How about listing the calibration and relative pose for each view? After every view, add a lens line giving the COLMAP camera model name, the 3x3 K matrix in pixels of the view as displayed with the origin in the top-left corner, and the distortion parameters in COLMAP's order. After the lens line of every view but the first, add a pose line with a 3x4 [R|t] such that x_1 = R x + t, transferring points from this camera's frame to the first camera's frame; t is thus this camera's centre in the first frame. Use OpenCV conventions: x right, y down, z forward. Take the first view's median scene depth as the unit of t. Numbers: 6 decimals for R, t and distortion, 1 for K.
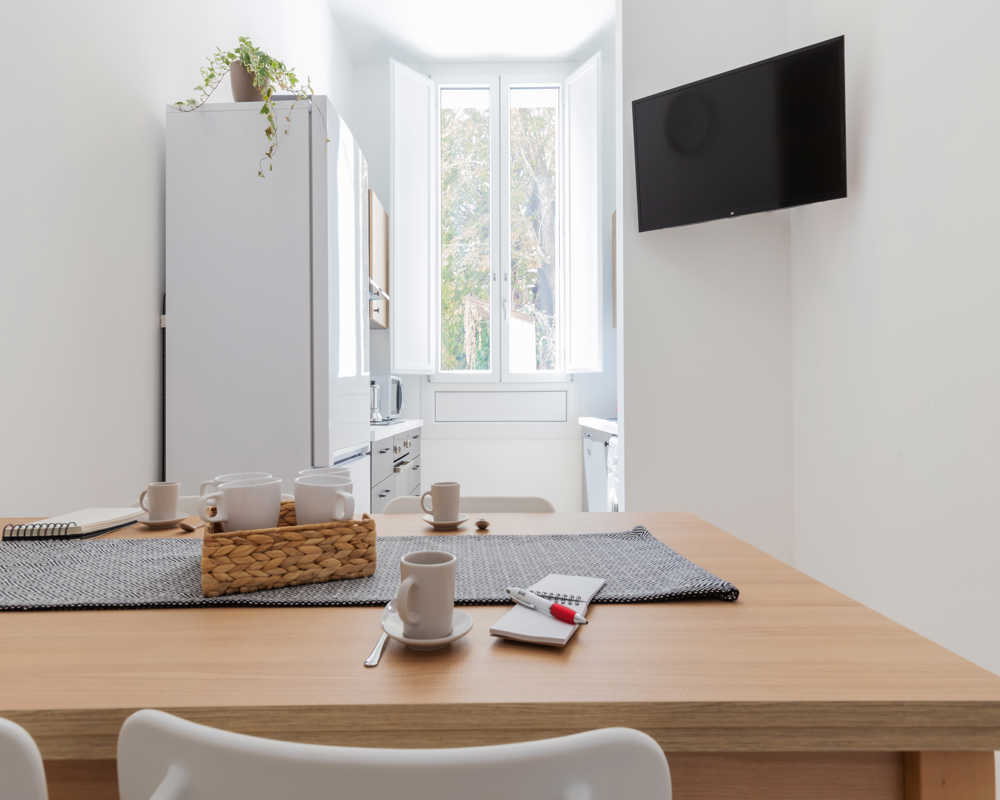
lens RADIAL K [[614.8, 0, 498.4], [0, 614.8, 384.8], [0, 0, 1]] dist [-0.045899, 0.051168]
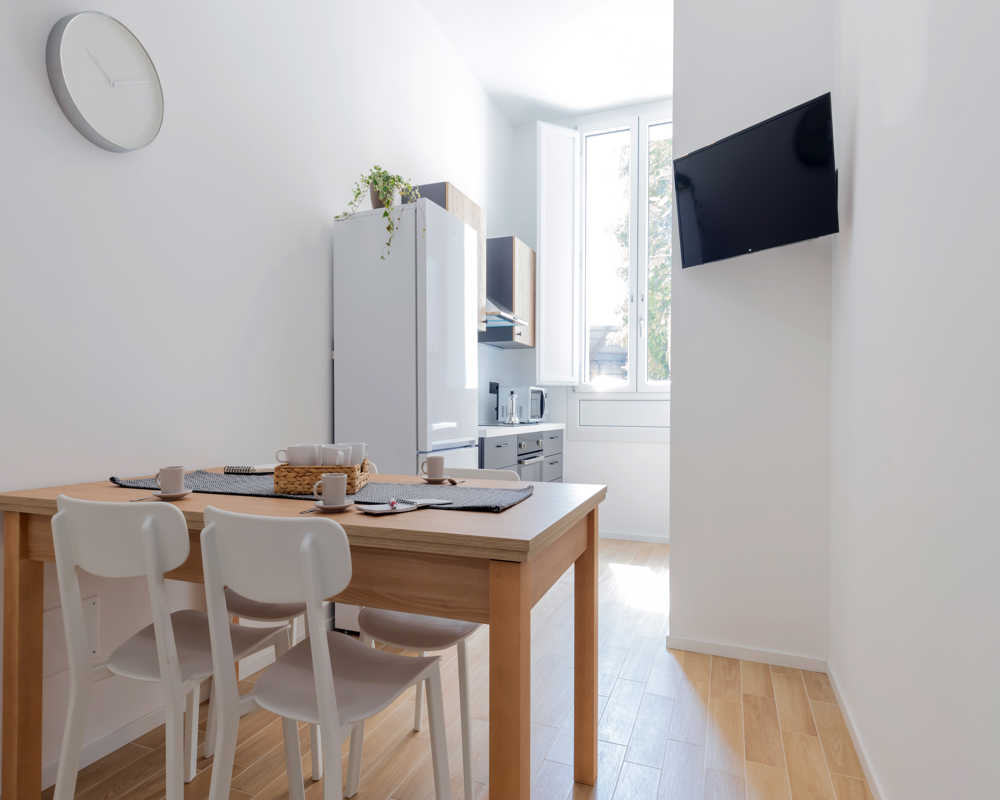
lens RADIAL K [[596.6, 0, 500.0], [0, 596.6, 400.0], [0, 0, 1]] dist [0.000504, -0.000375]
pose [[0.932624, 0.007144, -0.360780, 0.317111], [-0.002252, 0.999900, 0.013978, -0.008318], [0.360844, -0.012223, 0.932546, -0.216887]]
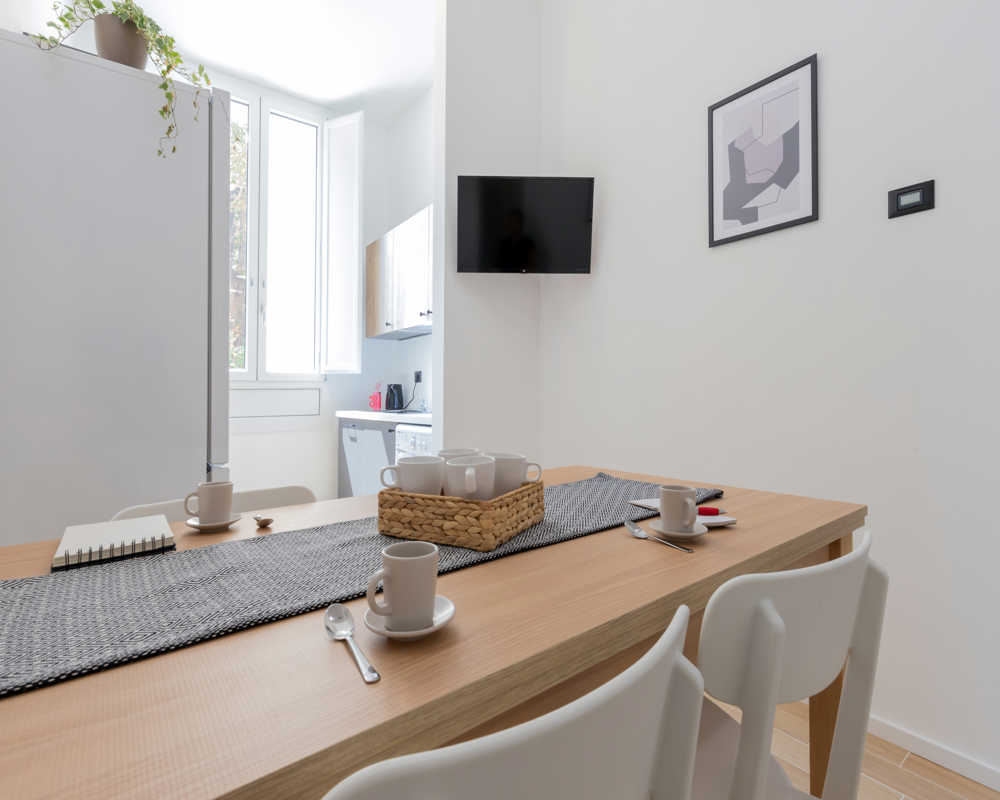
lens RADIAL K [[484.8, 0, 553.6], [0, 484.8, 357.1], [0, 0, 1]] dist [0.012231, 0.000211]
pose [[0.754553, 0.041145, 0.654948, -0.308236], [-0.004413, 0.998328, -0.057632, 0.001288], [-0.656224, 0.040596, 0.753473, 0.048981]]
